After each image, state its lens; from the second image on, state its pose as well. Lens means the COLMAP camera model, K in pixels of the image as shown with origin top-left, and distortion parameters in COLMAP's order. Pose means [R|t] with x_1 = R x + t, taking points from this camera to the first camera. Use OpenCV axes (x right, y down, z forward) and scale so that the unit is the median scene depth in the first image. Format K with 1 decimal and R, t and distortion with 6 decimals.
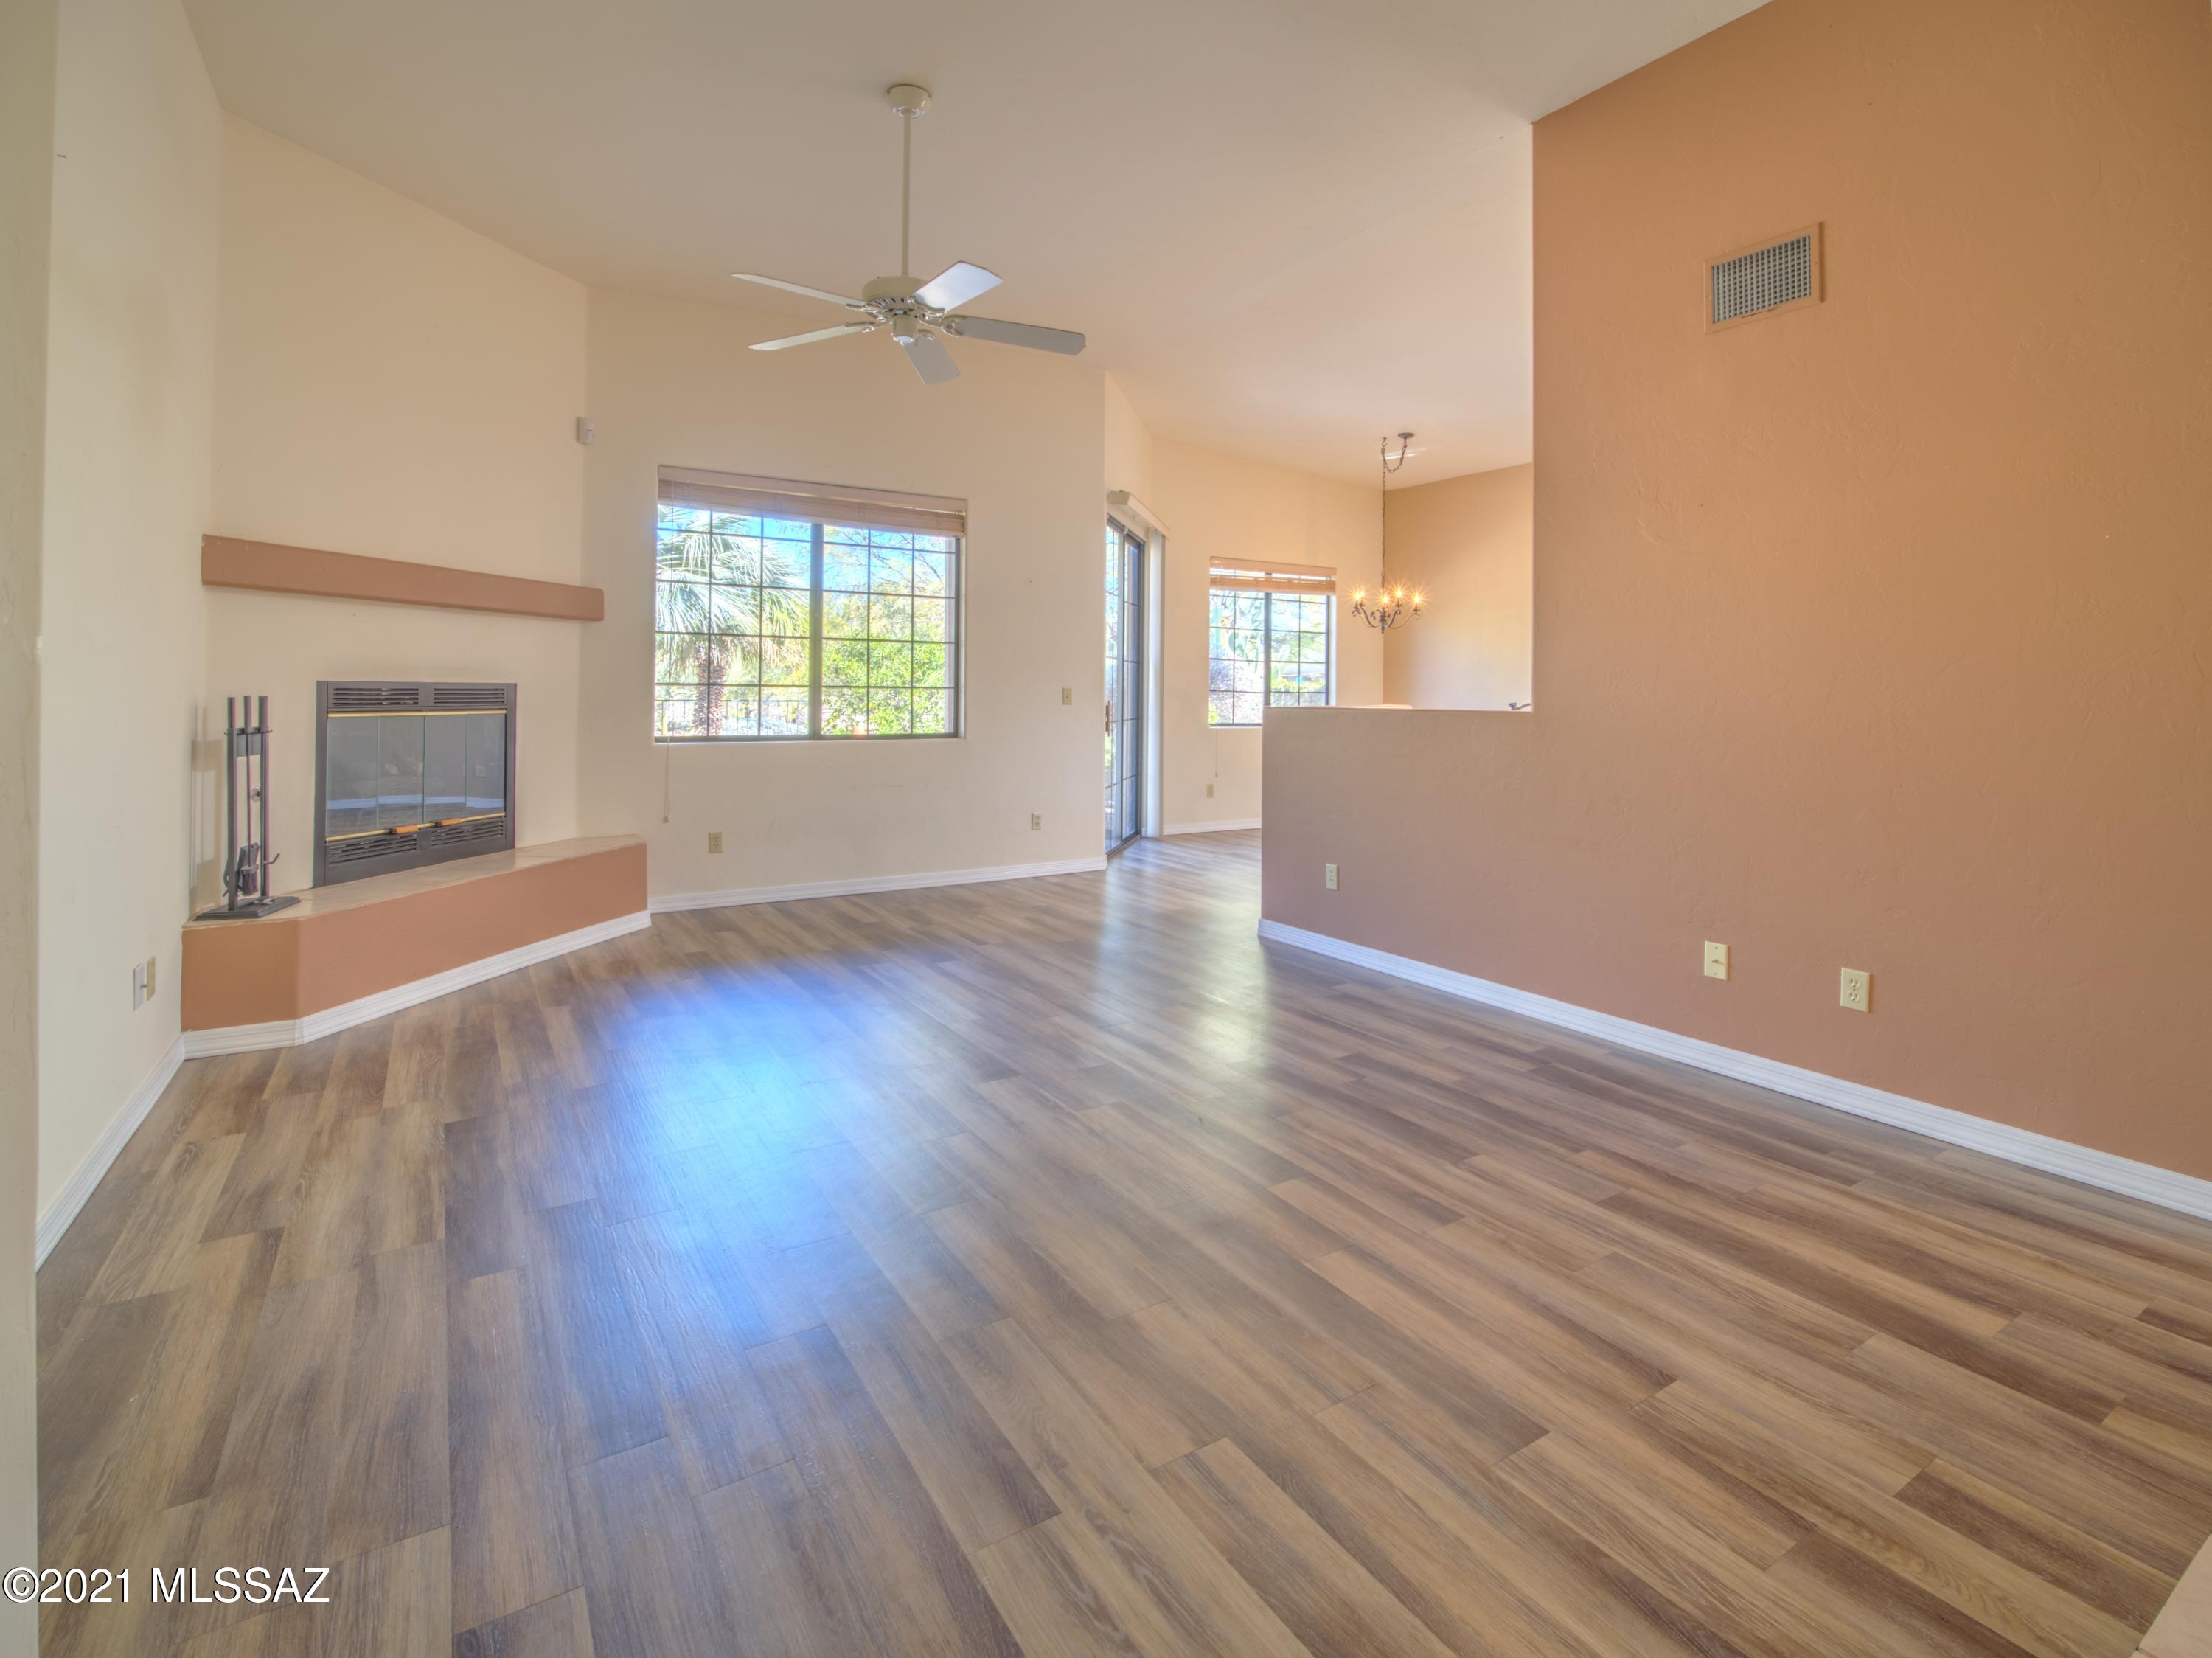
lens RADIAL K [[1047.6, 0, 1098.1], [0, 1047.6, 688.5], [0, 0, 1]] dist [-0.015535, -0.000528]
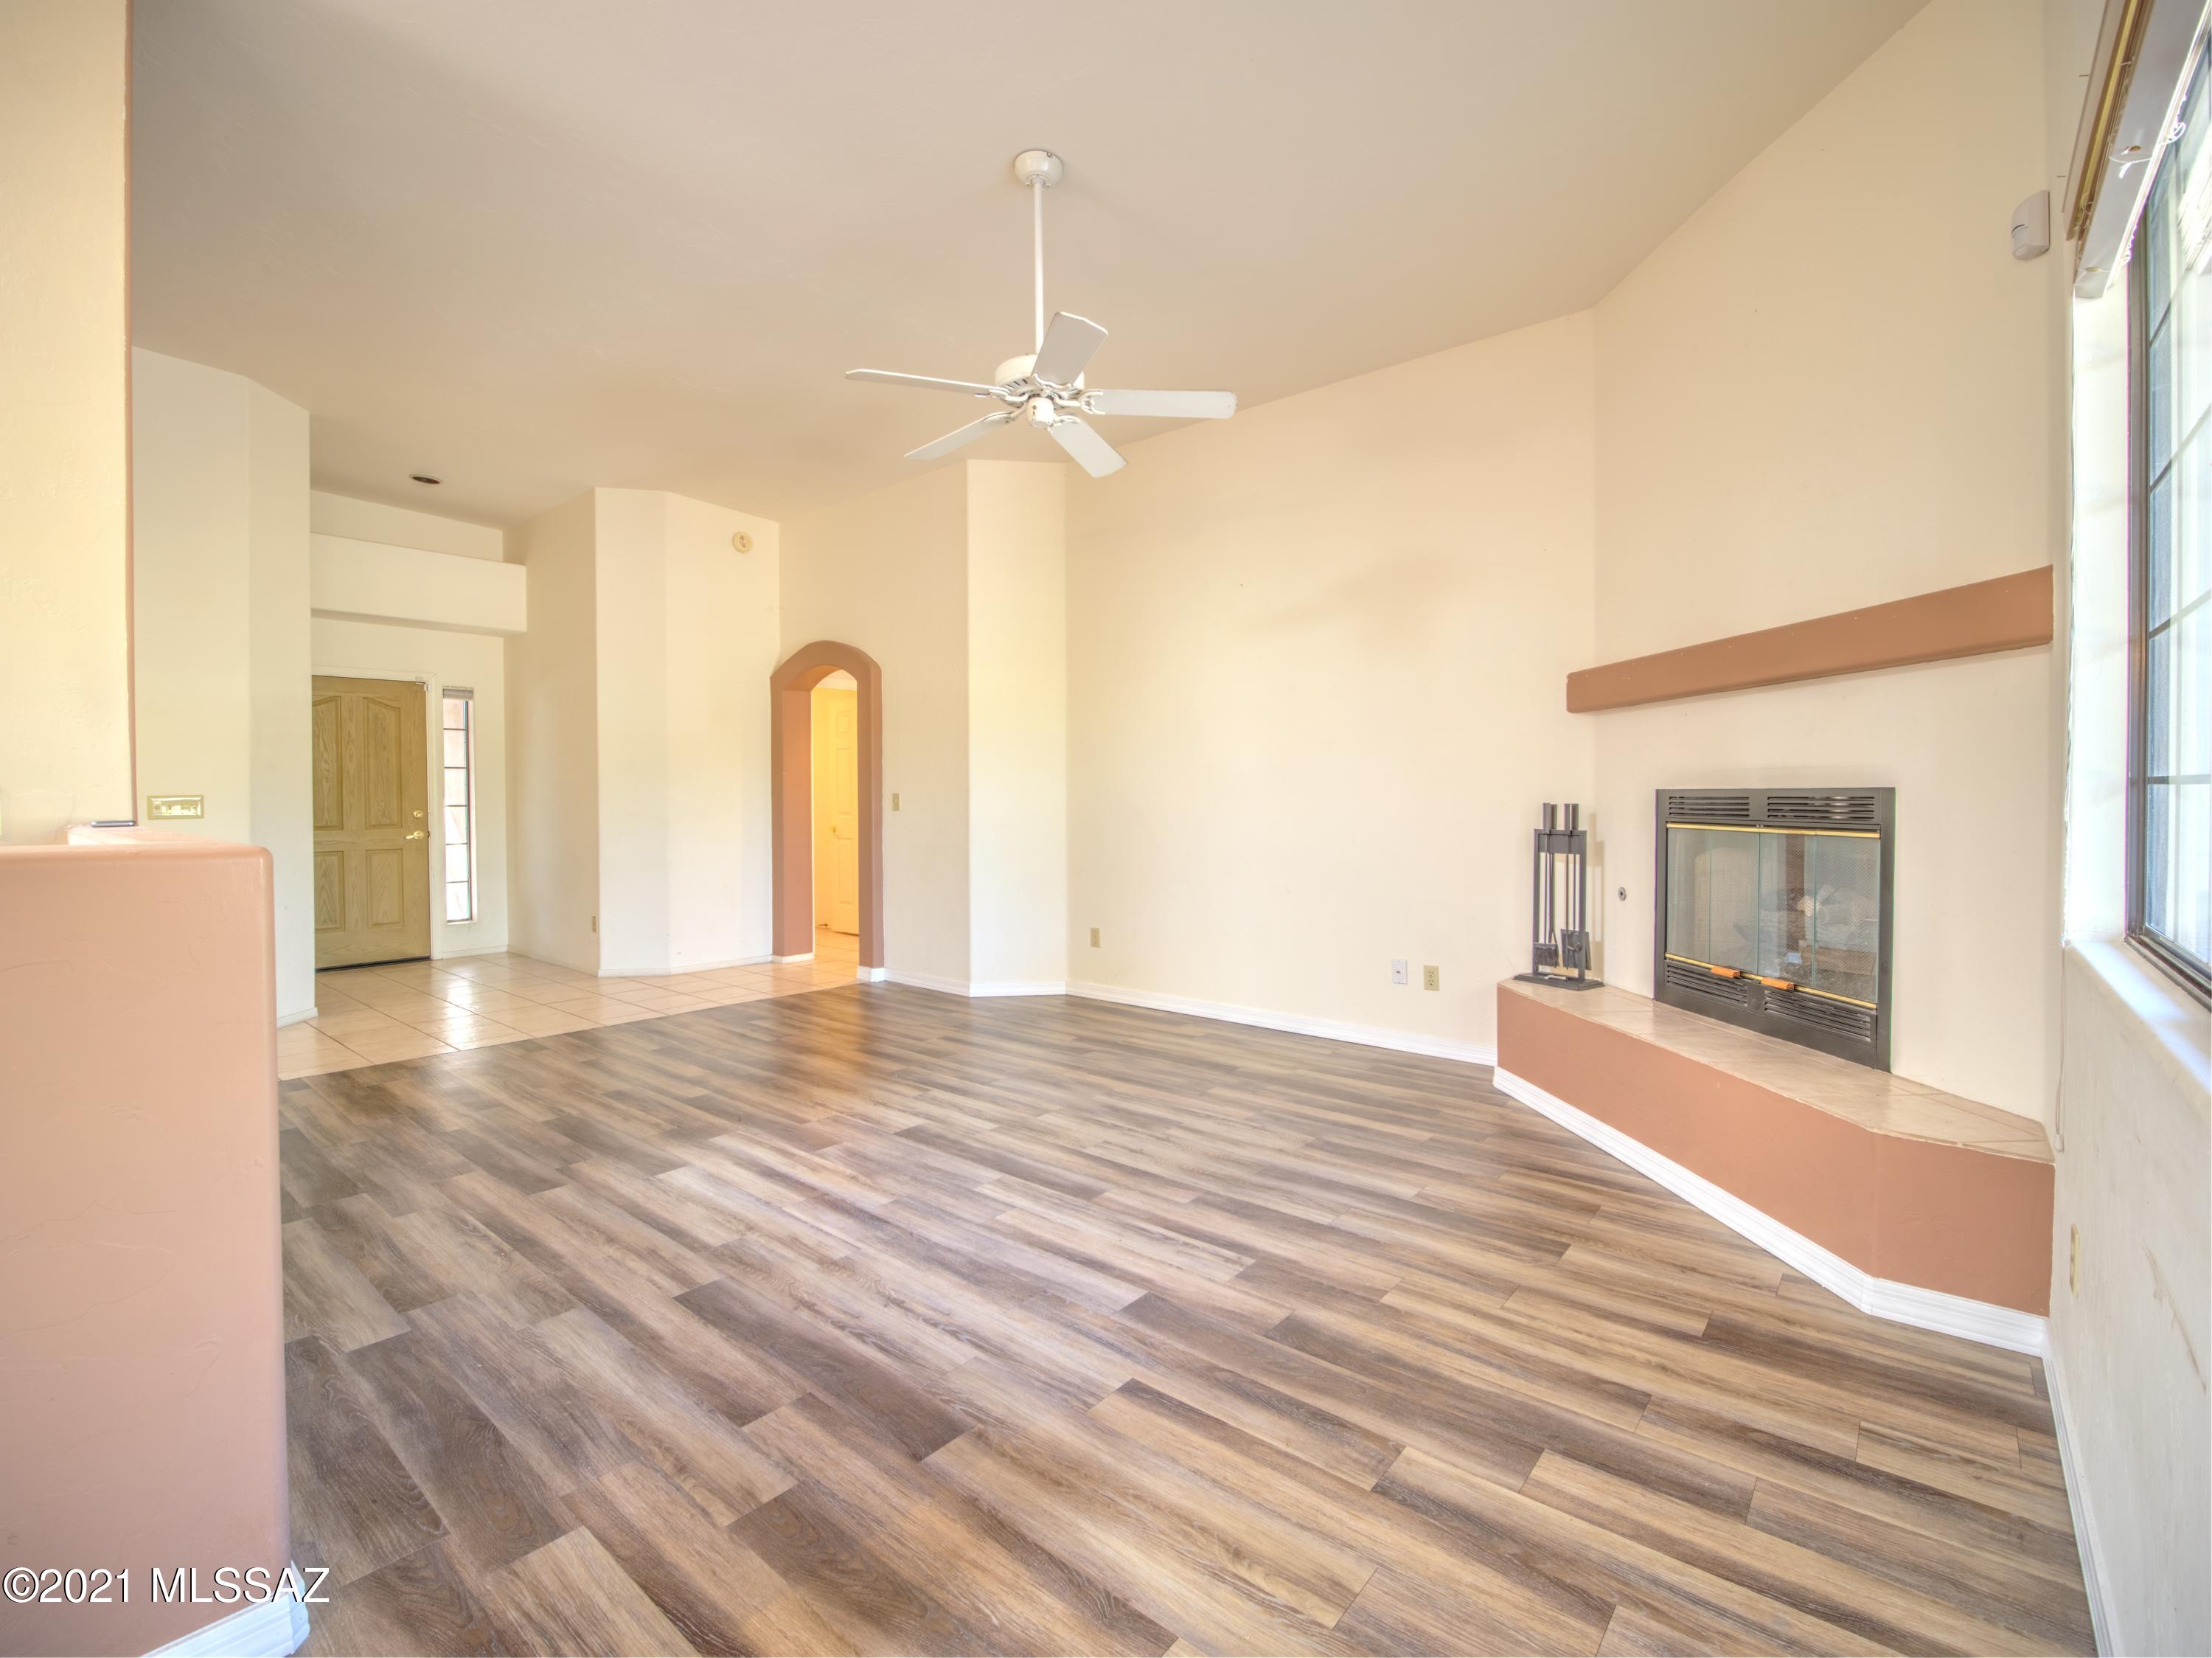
lens RADIAL K [[994.0, 0, 1097.0], [0, 994.0, 812.8], [0, 0, 1]] dist [-0.013725, -0.001181]
pose [[-0.952969, 0.001761, -0.303062, 0.027363], [-0.001884, 0.999929, 0.011735, 0.004051], [0.303061, 0.011754, -0.952899, 1.402156]]
